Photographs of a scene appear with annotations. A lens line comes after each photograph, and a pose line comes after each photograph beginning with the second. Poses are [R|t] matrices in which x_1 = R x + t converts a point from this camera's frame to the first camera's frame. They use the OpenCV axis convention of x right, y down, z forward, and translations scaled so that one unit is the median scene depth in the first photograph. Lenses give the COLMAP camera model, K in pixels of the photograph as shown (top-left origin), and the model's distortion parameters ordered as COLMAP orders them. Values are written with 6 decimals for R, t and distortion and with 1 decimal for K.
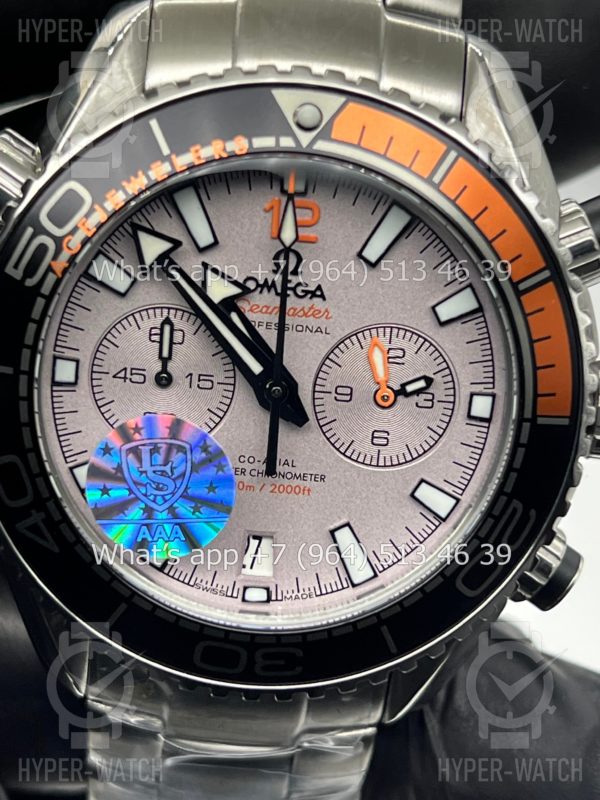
lens RADIAL K [[1838.8, 0, 300.0], [0, 1838.8, 400.0], [0, 0, 1]] dist [0.293848, 0.241371]
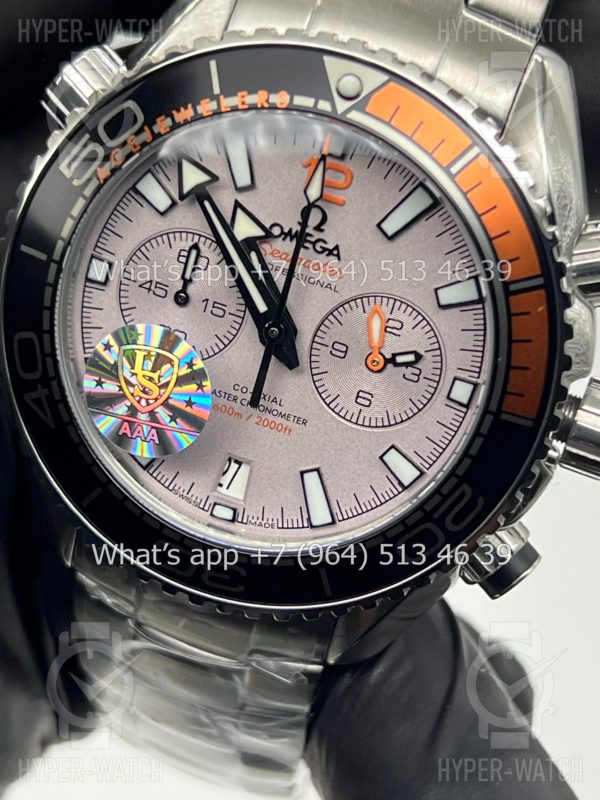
lens RADIAL K [[1838.8, 0, 300.0], [0, 1838.8, 400.0], [0, 0, 1]] dist [0.293848, 0.241371]
pose [[0.953241, 0.235981, -0.188797, 0.212794], [-0.234936, 0.971601, 0.028228, 0.000061], [0.190097, 0.017447, 0.981610, -0.057205]]
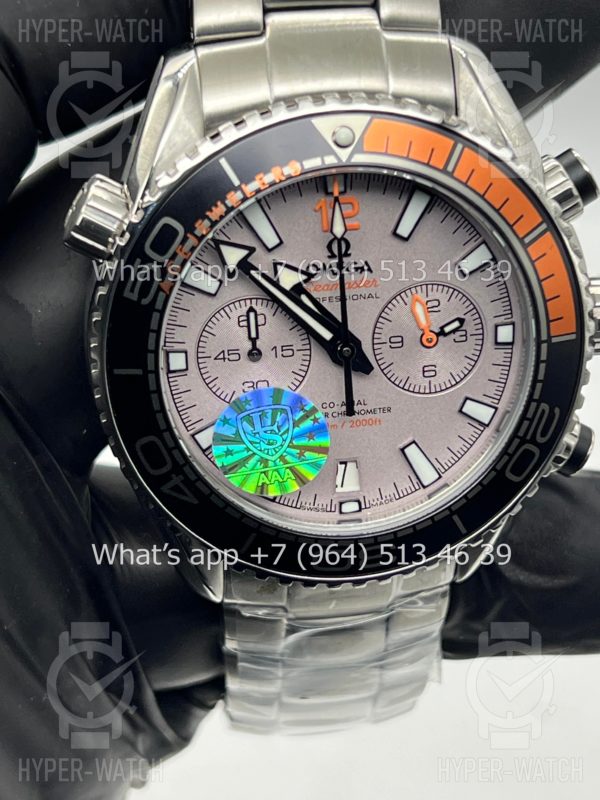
lens RADIAL K [[1838.8, 0, 300.0], [0, 1838.8, 400.0], [0, 0, 1]] dist [0.293848, 0.241371]
pose [[0.985616, -0.162732, 0.045594, -0.105800], [0.156295, 0.980351, 0.120344, -0.127234], [-0.064282, -0.111487, 0.991685, -0.251077]]
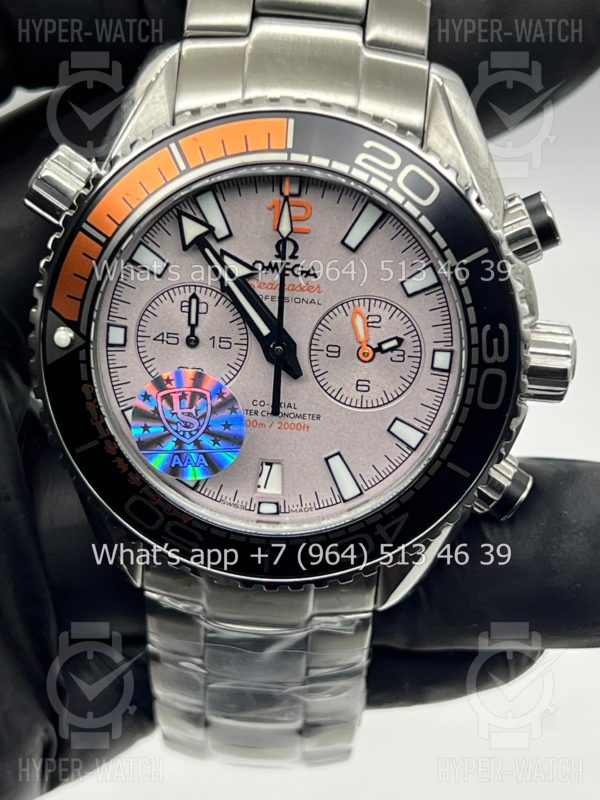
lens RADIAL K [[1838.8, 0, 300.0], [0, 1838.8, 400.0], [0, 0, 1]] dist [0.293848, 0.241371]
pose [[0.996648, -0.006244, -0.081573, 0.105207], [0.009150, 0.999335, 0.035303, -0.014884], [0.081299, -0.035931, 0.996042, -0.274071]]
